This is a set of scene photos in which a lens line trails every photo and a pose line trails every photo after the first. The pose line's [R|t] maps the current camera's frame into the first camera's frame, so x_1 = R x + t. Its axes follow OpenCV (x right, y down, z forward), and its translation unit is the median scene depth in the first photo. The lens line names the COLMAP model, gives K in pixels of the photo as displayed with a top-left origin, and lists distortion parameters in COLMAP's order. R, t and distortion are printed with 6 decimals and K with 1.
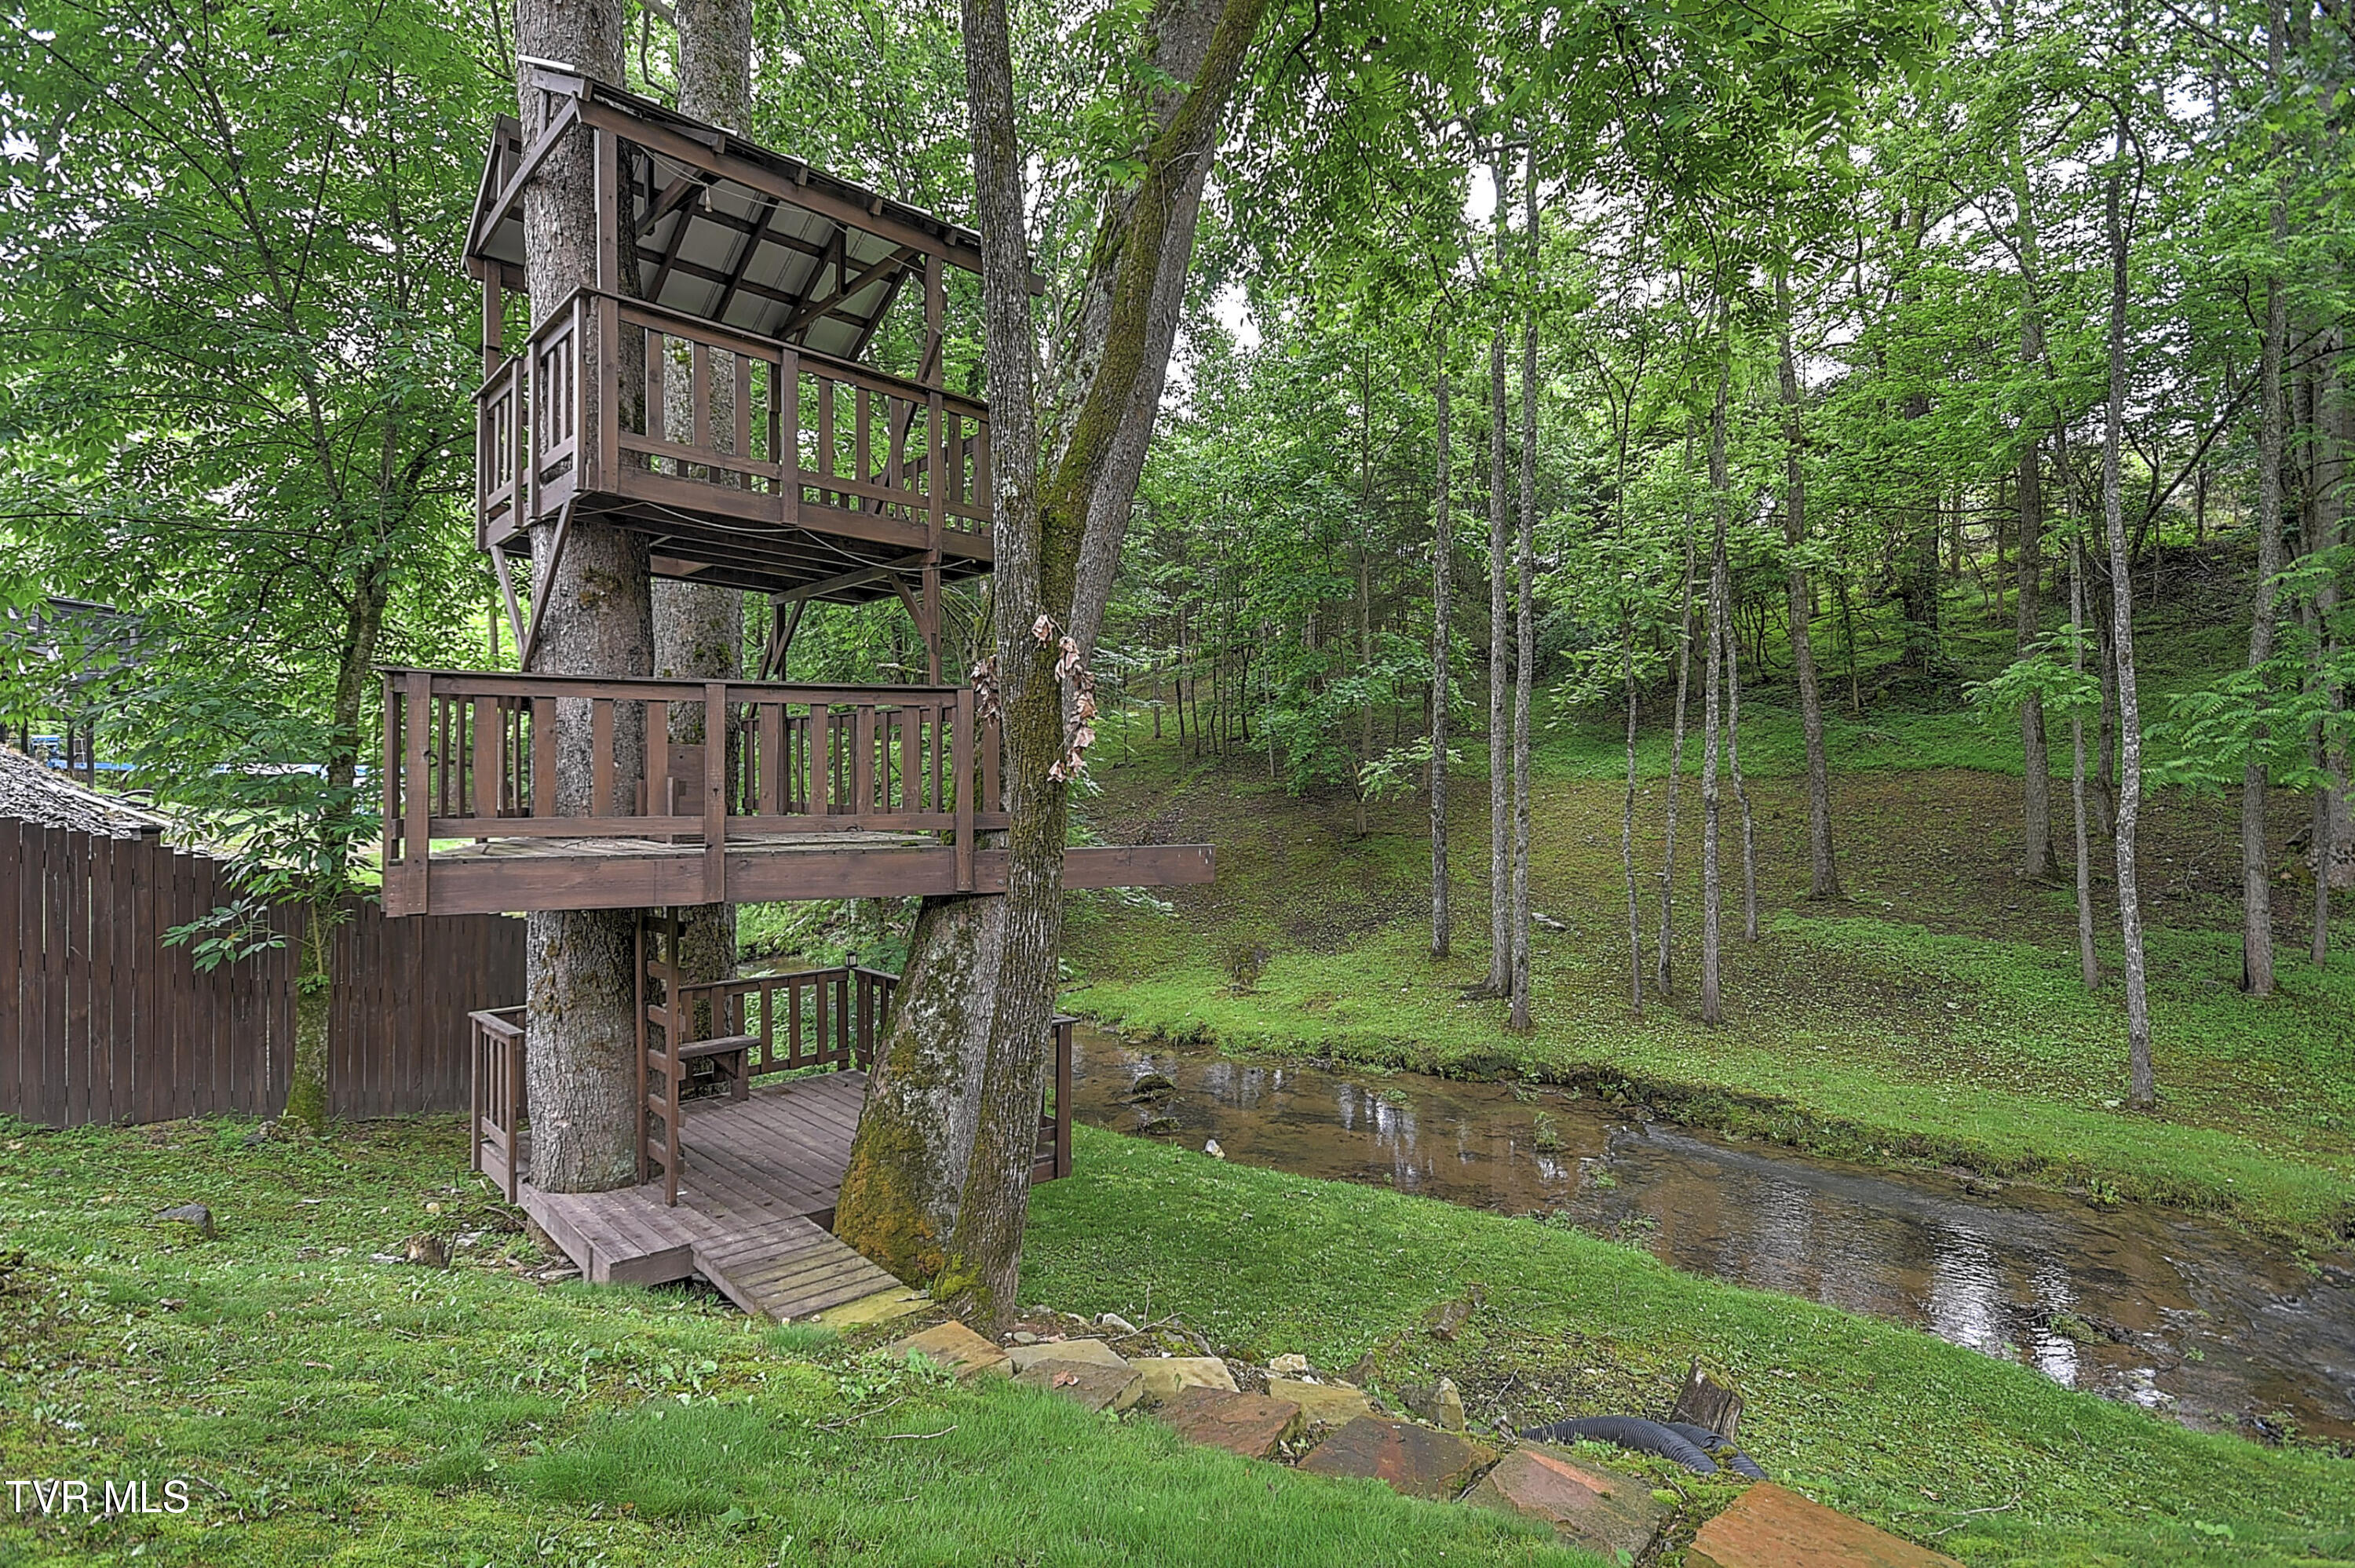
lens RADIAL K [[1136.0, 0, 1177.5], [0, 1136.0, 784.0], [0, 0, 1]] dist [0.035564, -0.000725]
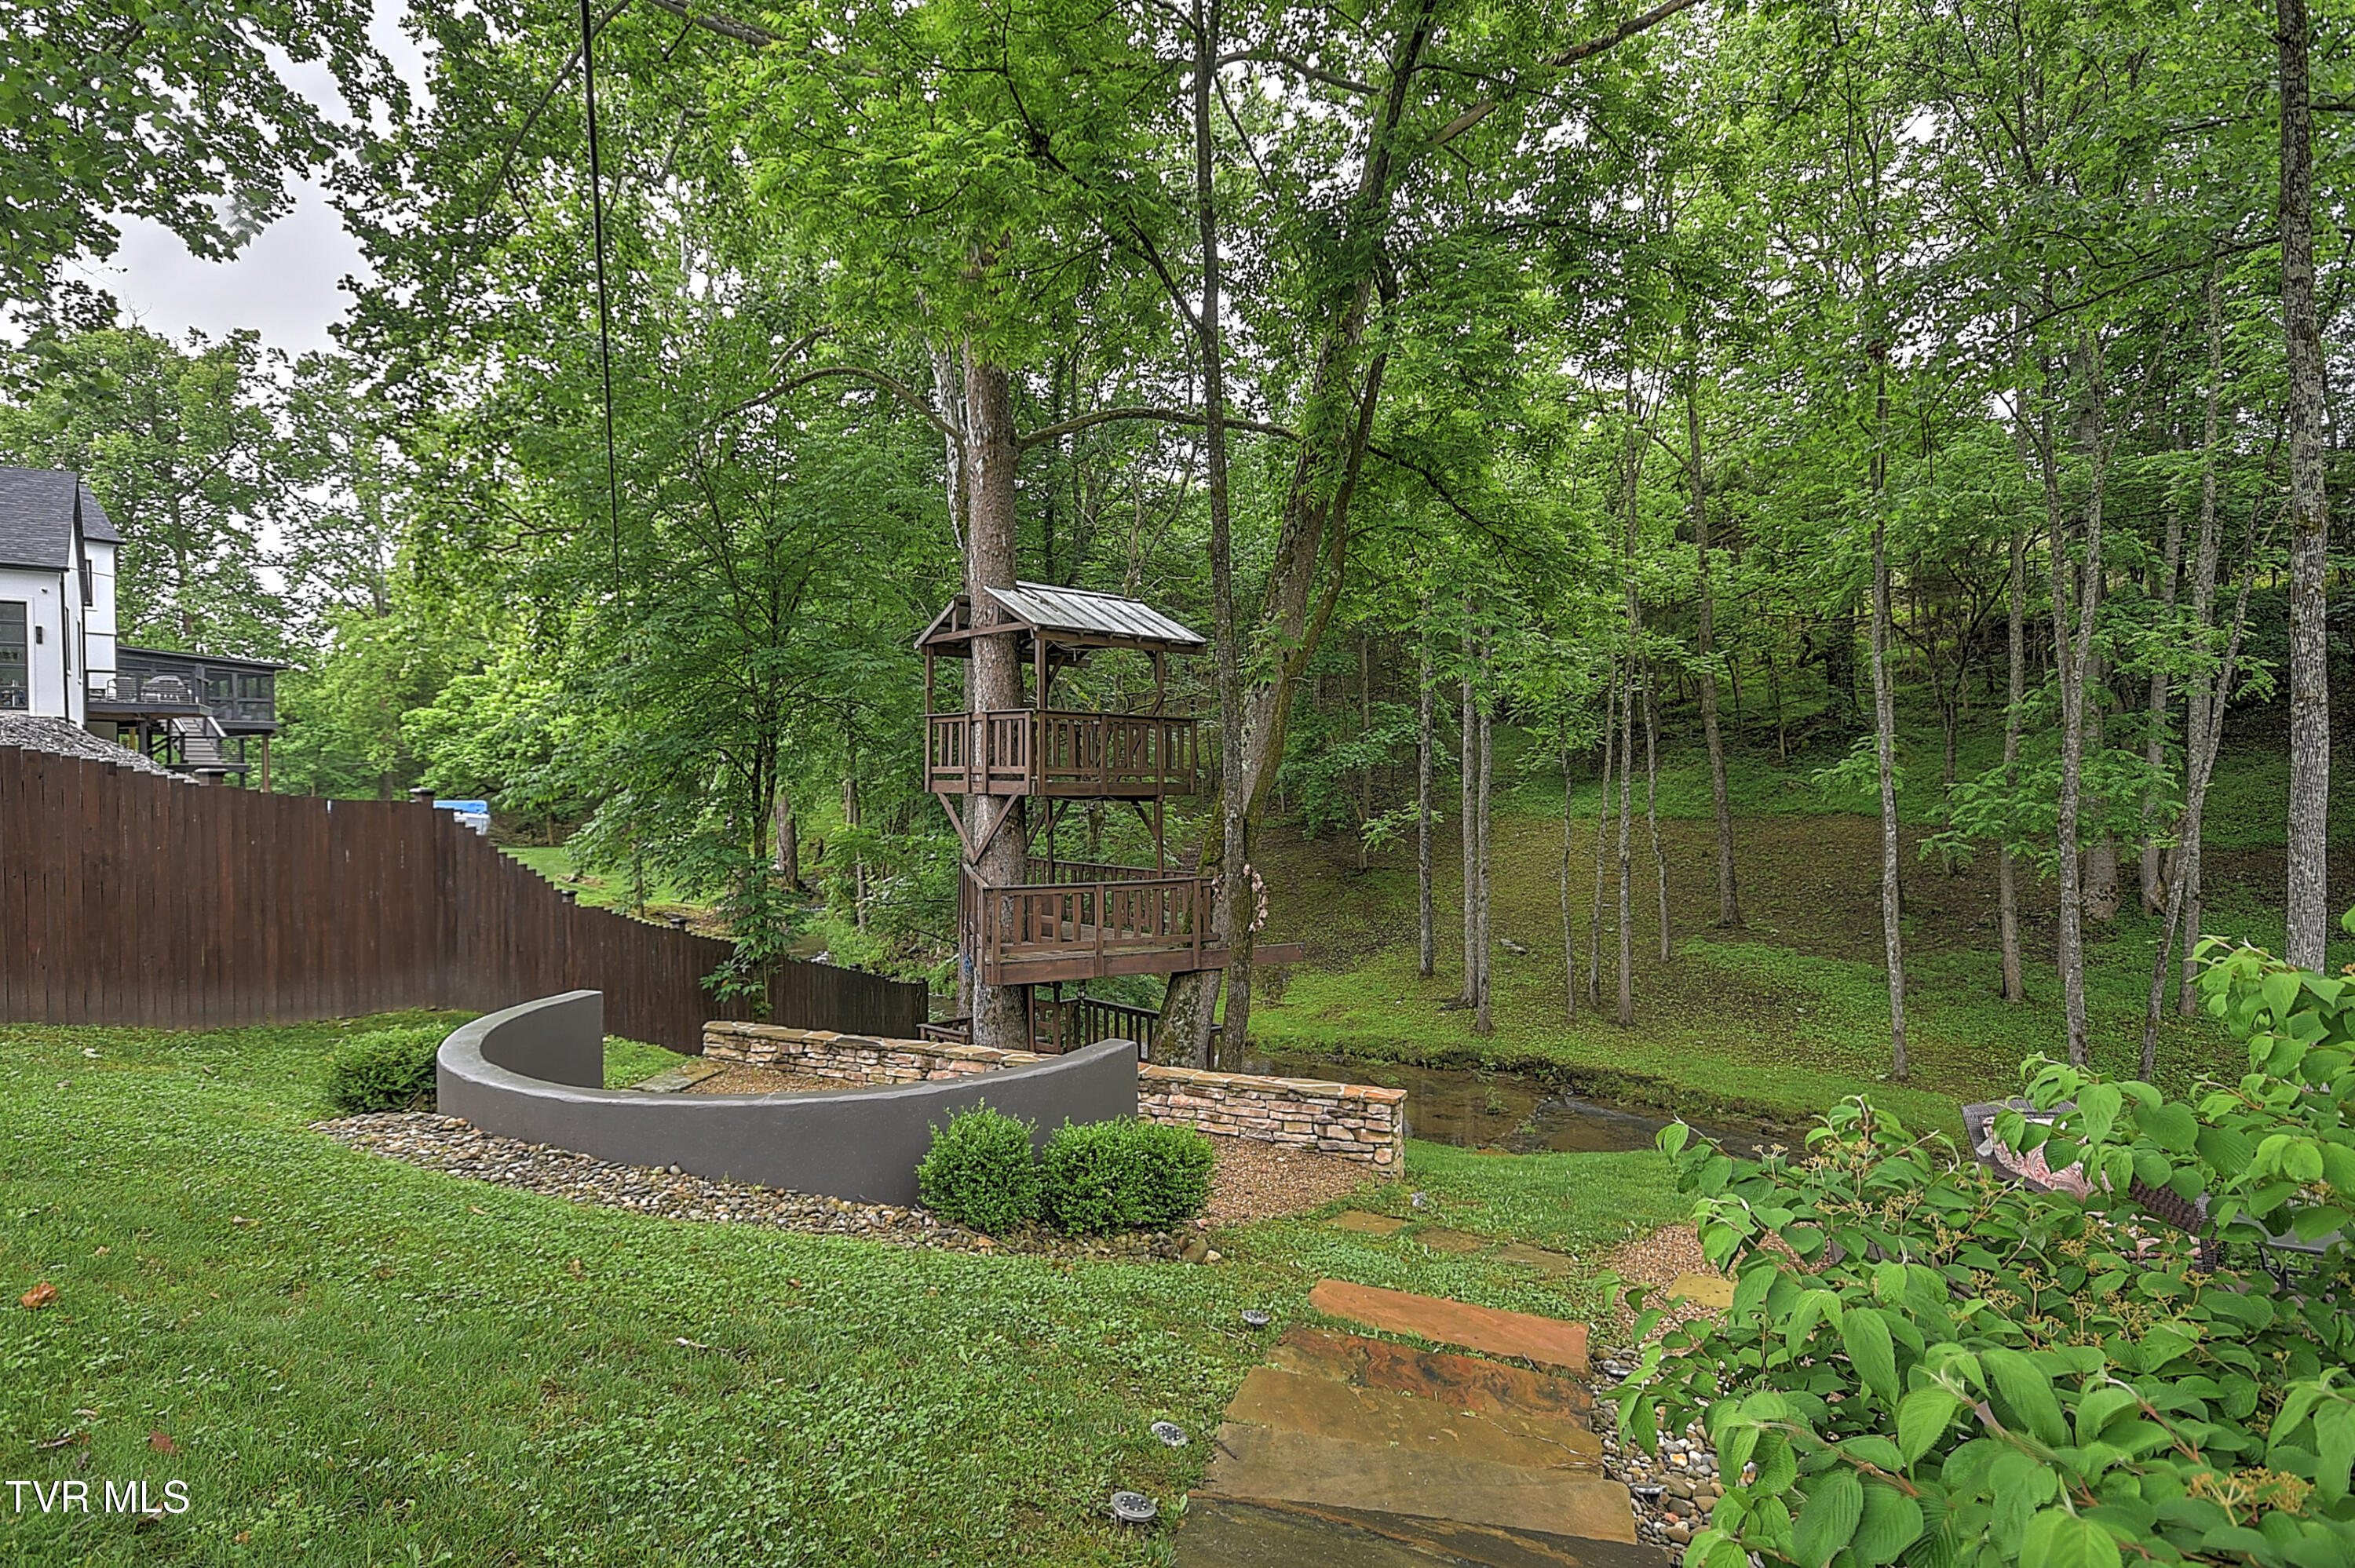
lens RADIAL K [[1275.2, 0, 1177.5], [0, 1275.2, 784.0], [0, 0, 1]] dist [0.044267, 0.001320]
pose [[0.999760, -0.006056, 0.021052, -0.088554], [0.005741, 0.999871, 0.015005, -0.099387], [-0.021140, -0.014881, 0.999666, -0.486651]]
